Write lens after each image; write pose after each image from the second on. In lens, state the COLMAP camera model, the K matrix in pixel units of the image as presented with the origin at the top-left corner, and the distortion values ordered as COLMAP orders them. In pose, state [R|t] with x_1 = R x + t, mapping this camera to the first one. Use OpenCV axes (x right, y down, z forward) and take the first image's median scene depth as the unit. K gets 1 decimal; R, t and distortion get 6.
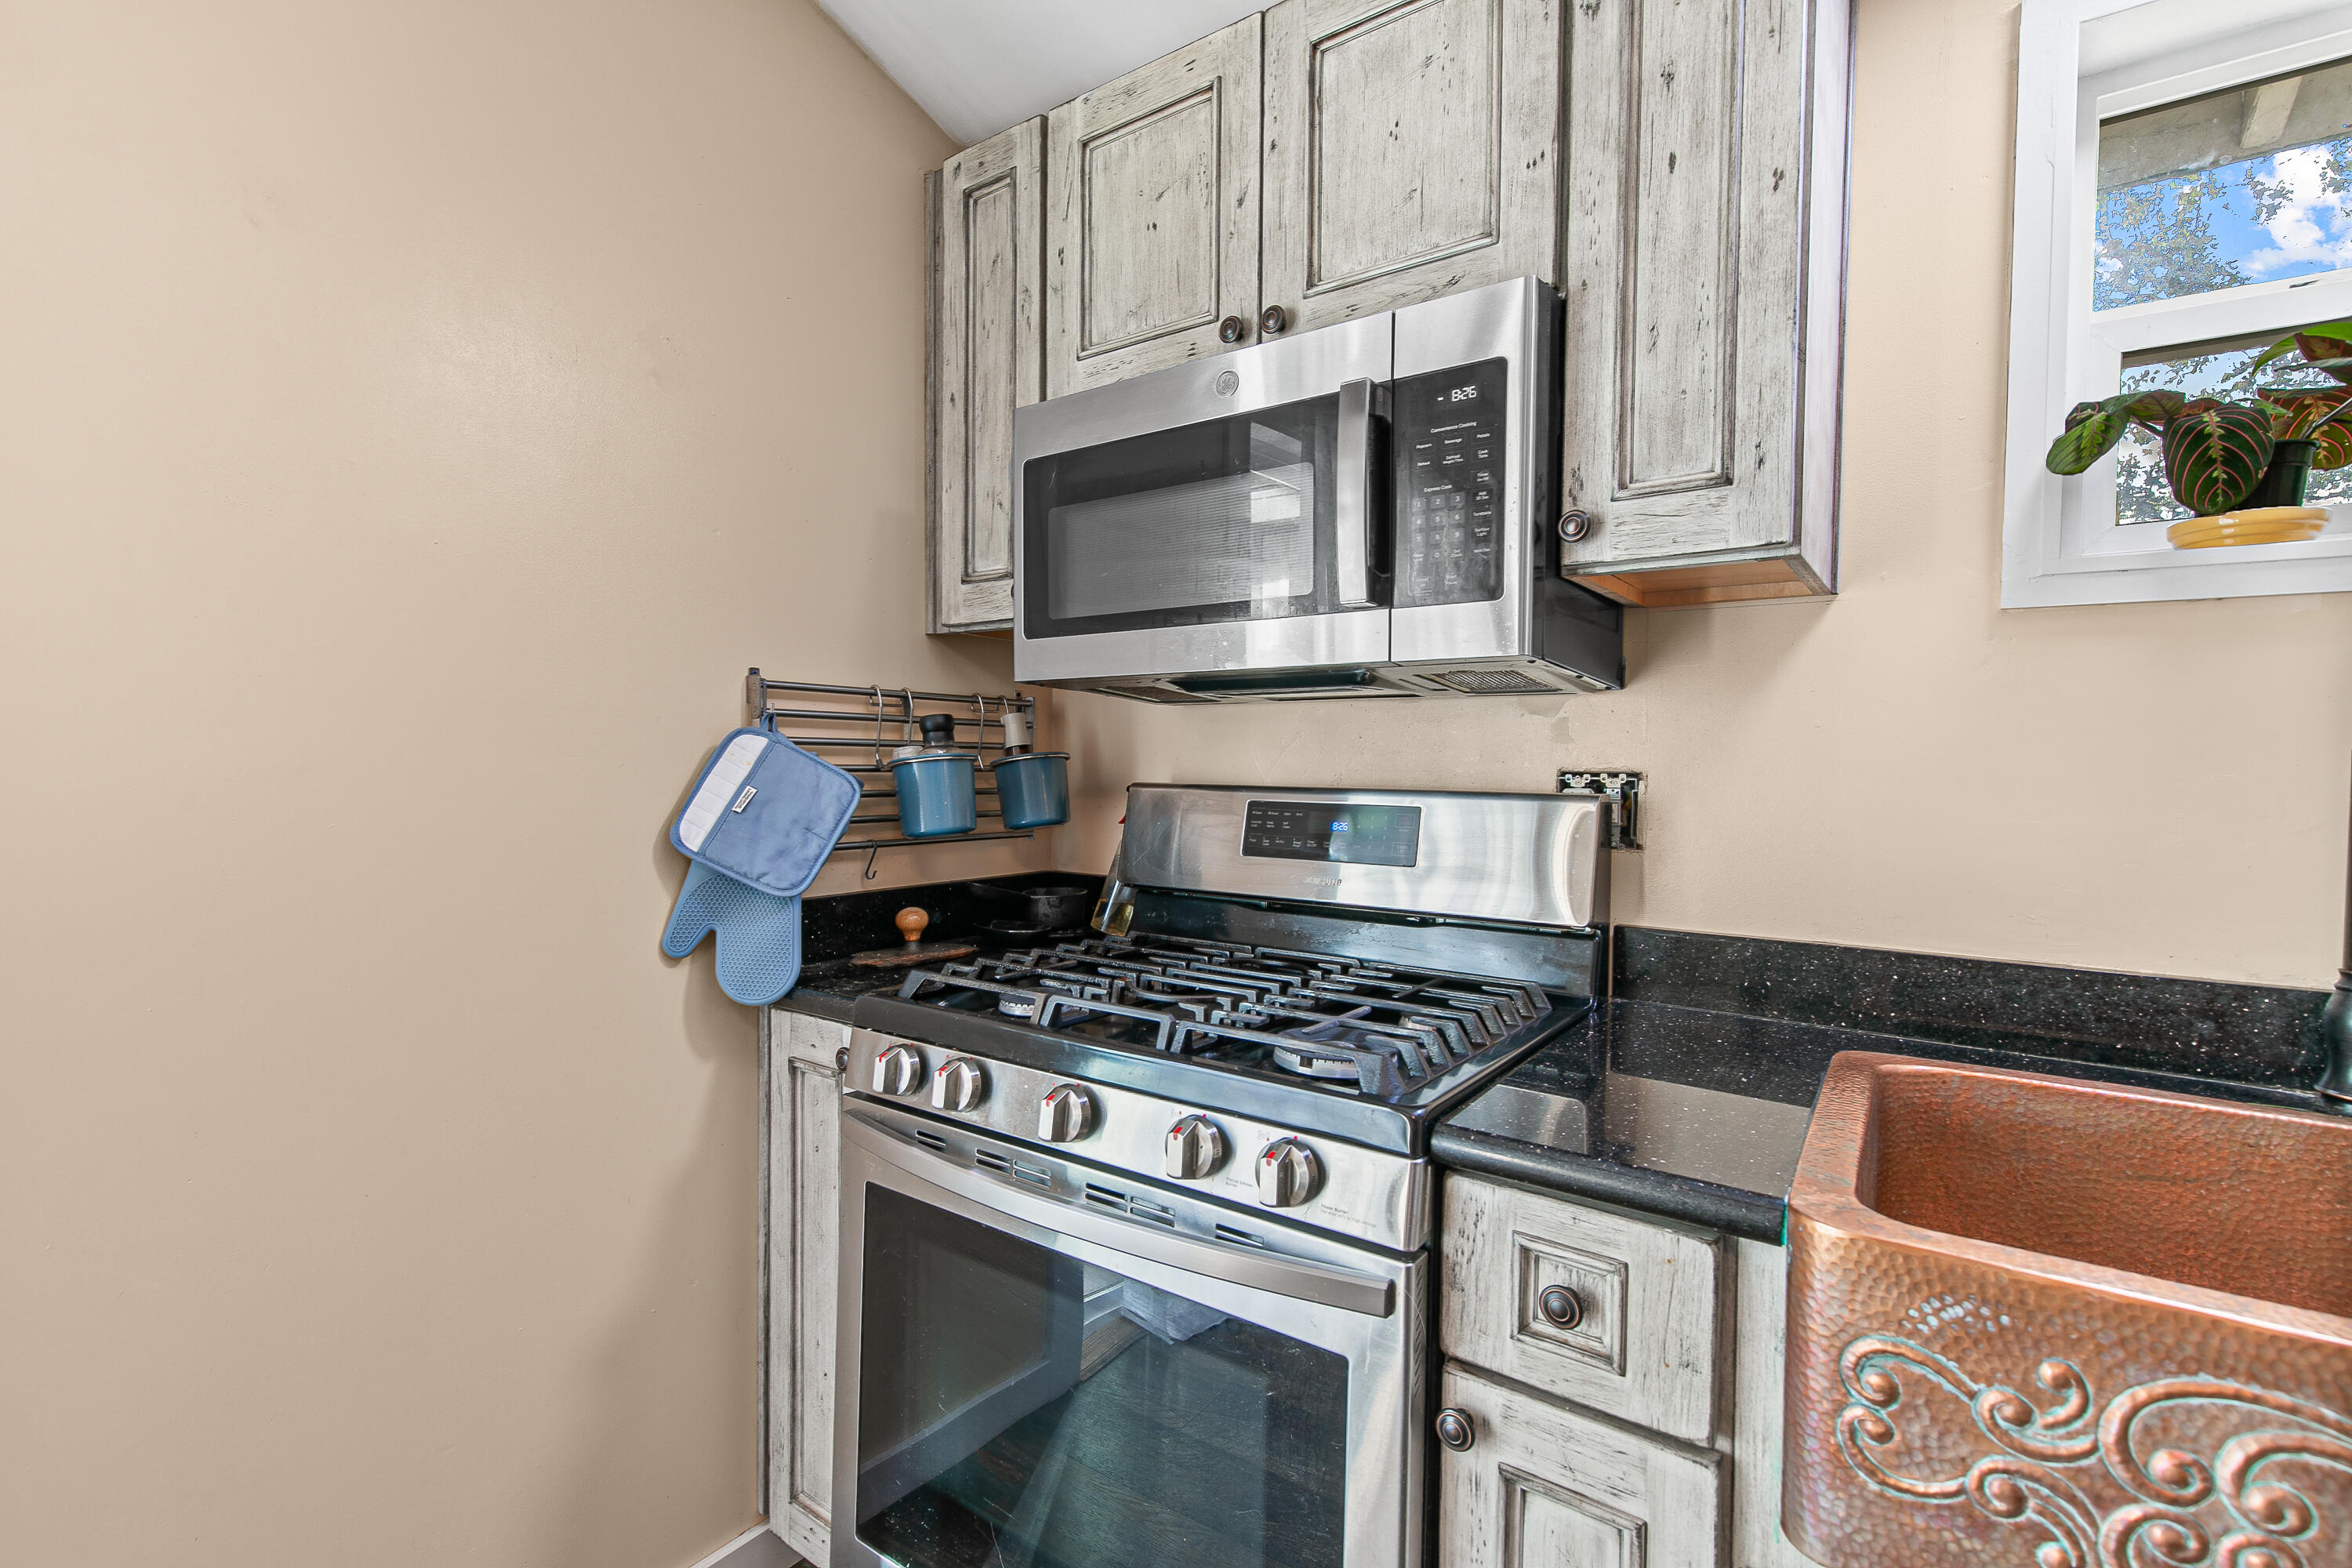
lens RADIAL K [[1053.5, 0, 1185.2], [0, 1053.5, 787.8], [0, 0, 1]] dist [0.004730, -0.000062]
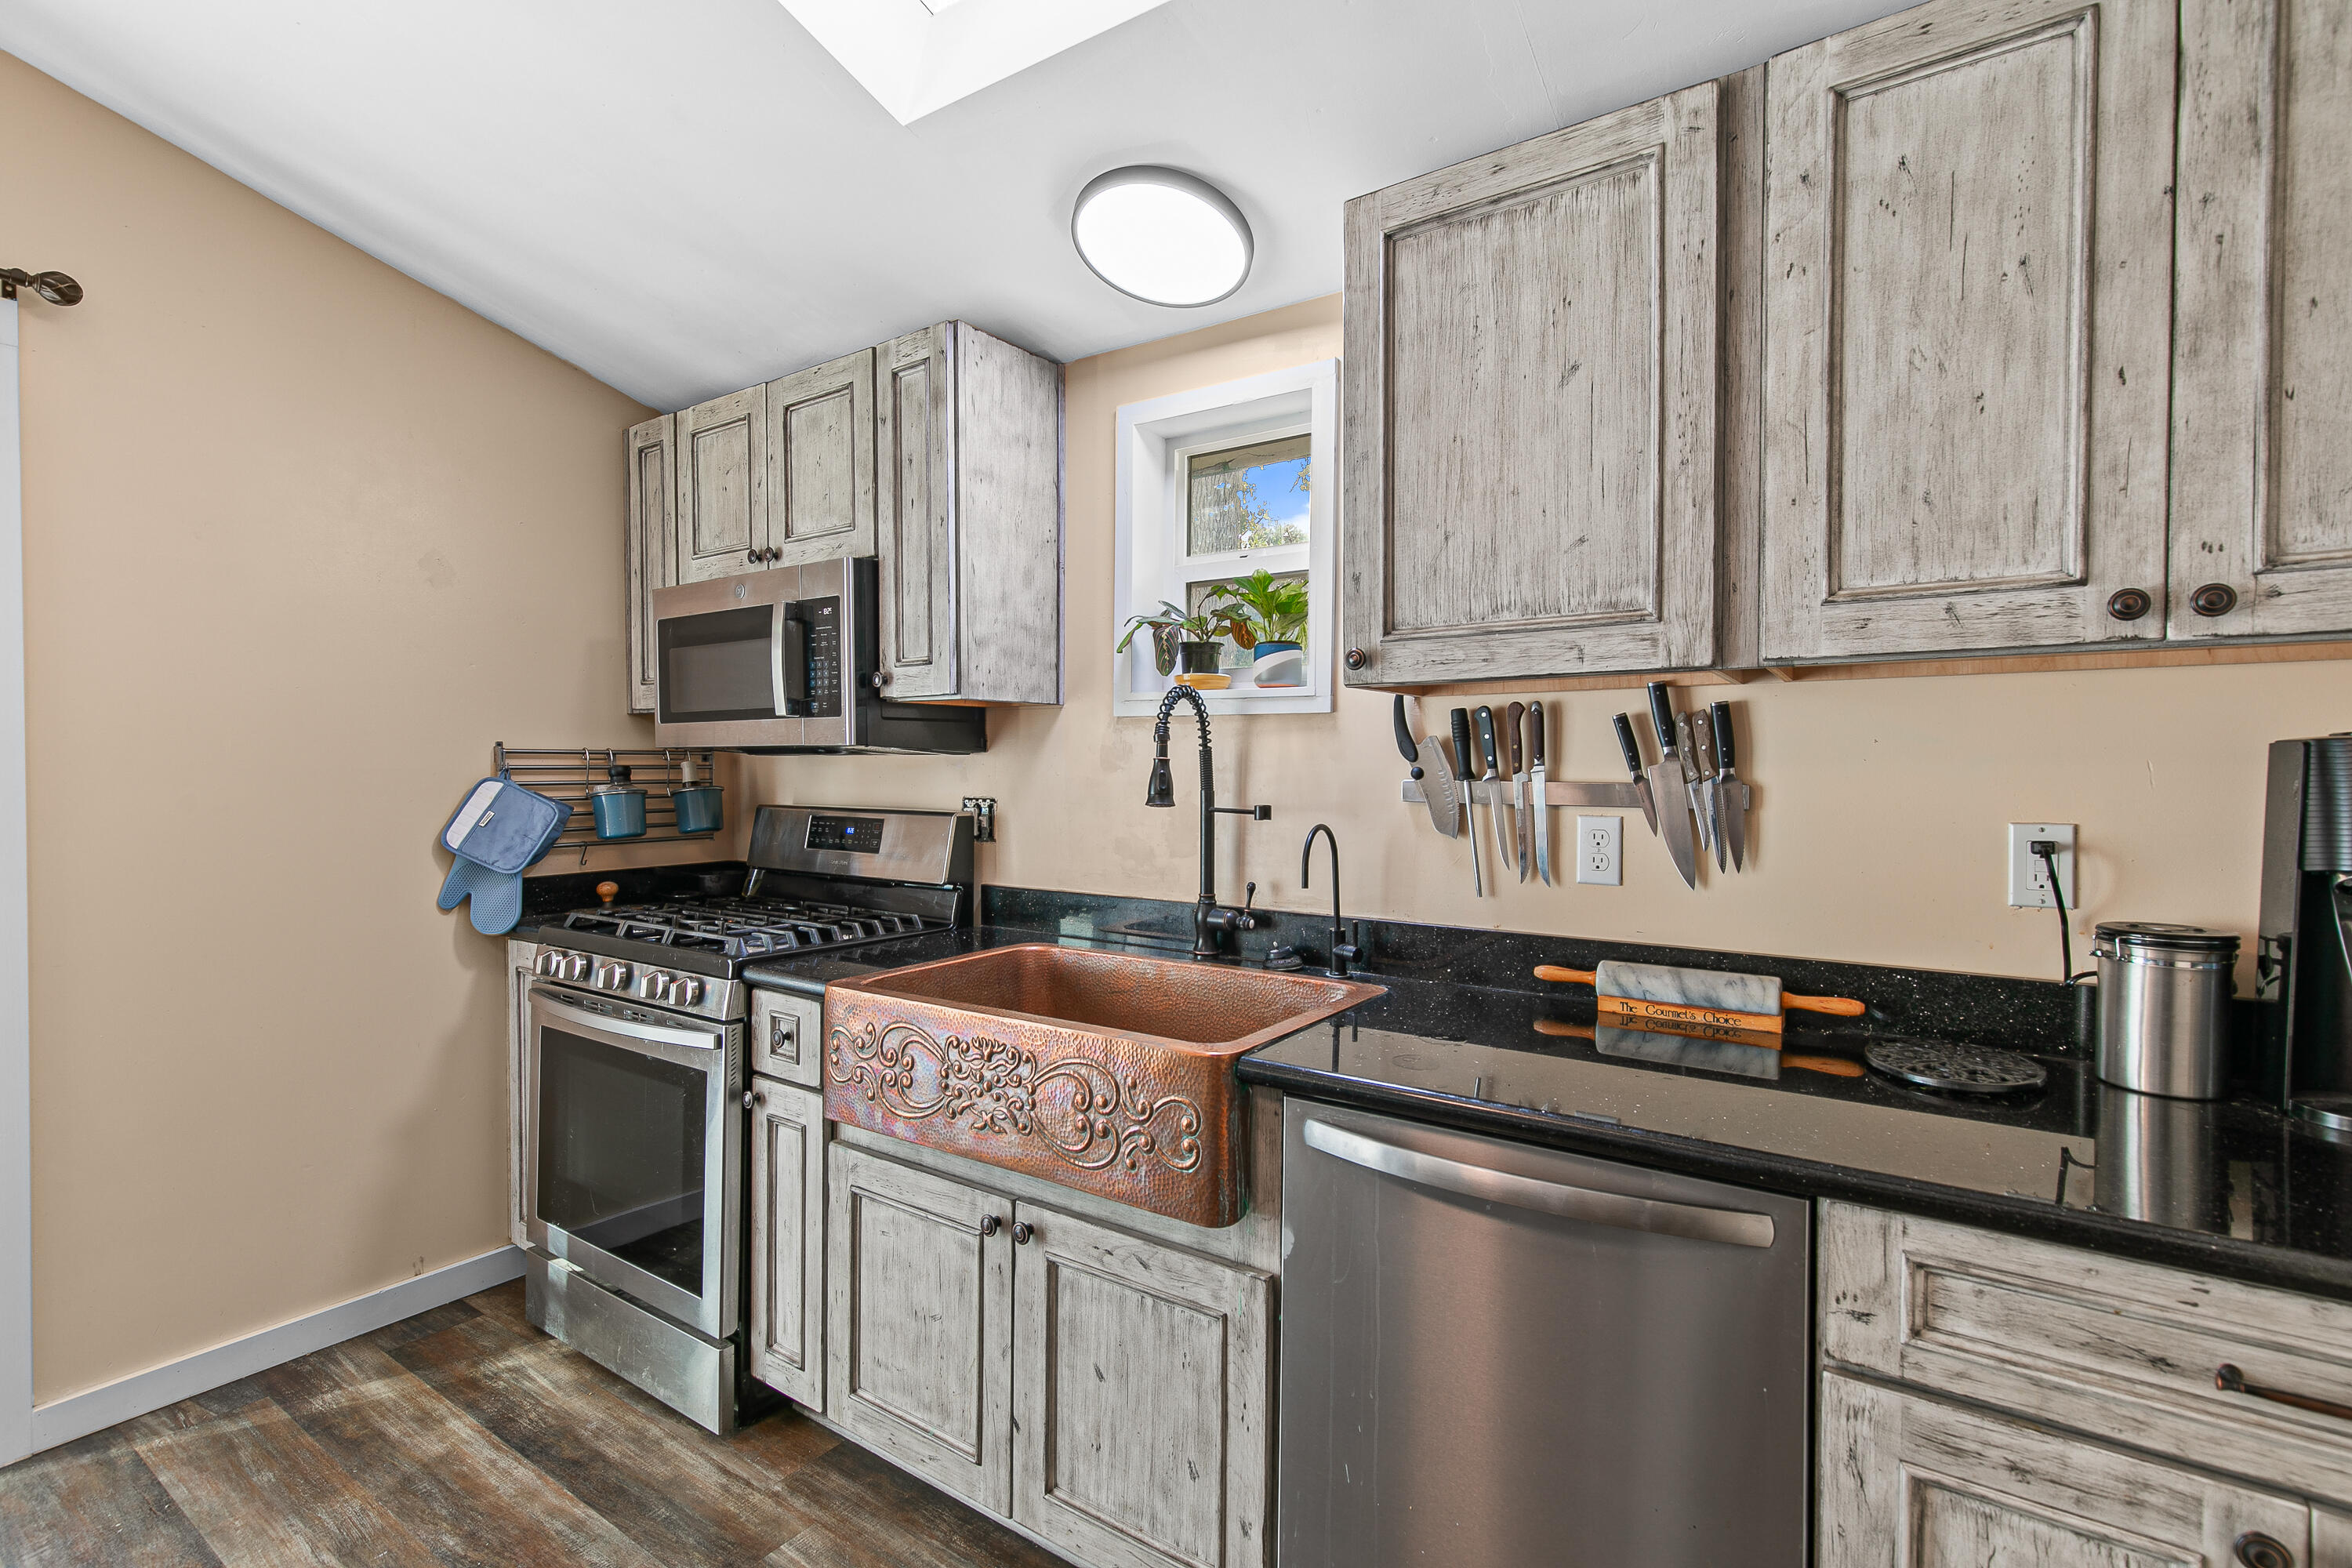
lens RADIAL K [[1053.5, 0, 1185.2], [0, 1053.5, 787.8], [0, 0, 1]] dist [0.004730, -0.000062]
pose [[0.999683, -0.009837, 0.023155, 0.702406], [0.009857, 0.999951, -0.000767, -0.027966], [-0.023146, 0.000995, 0.999732, -0.783230]]
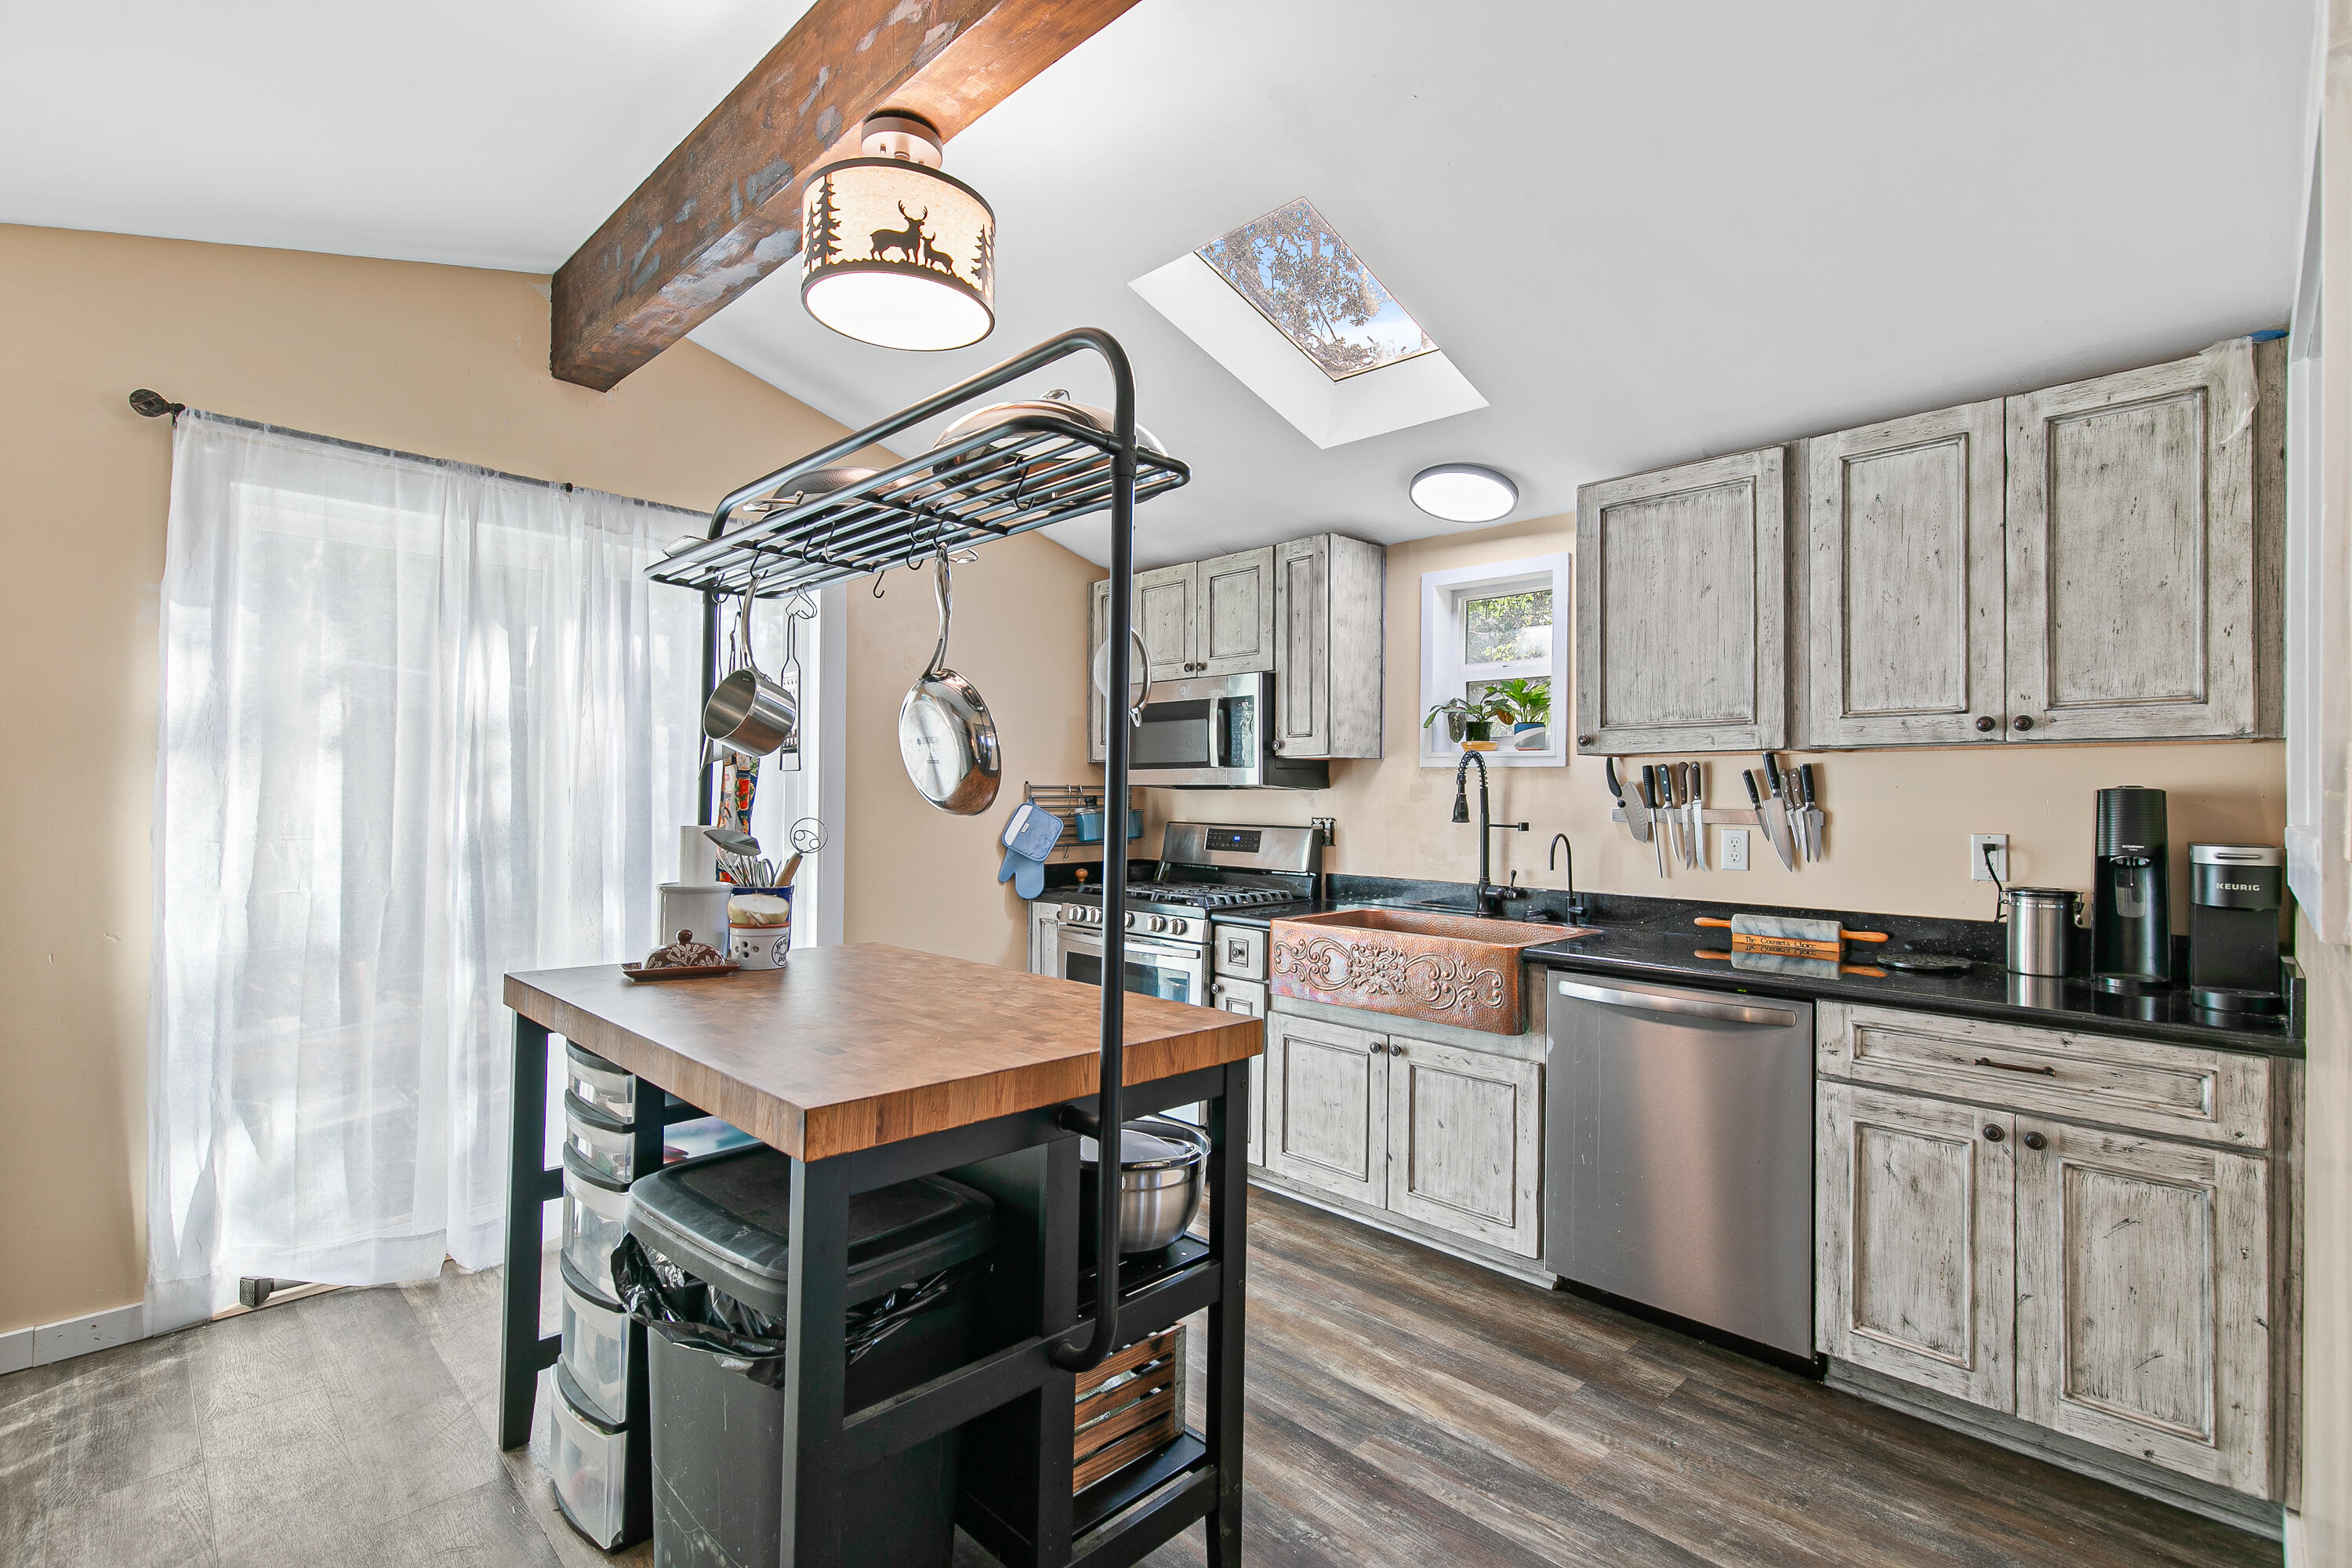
lens RADIAL K [[1054.9, 0, 1176.0], [0, 1054.9, 784.0], [0, 0, 1]] dist [0.000437, -0.000368]
pose [[0.986276, -0.006010, -0.164998, 0.470410], [0.000637, 0.999468, -0.032603, -0.014588], [0.165106, 0.032050, 0.985755, -1.796325]]
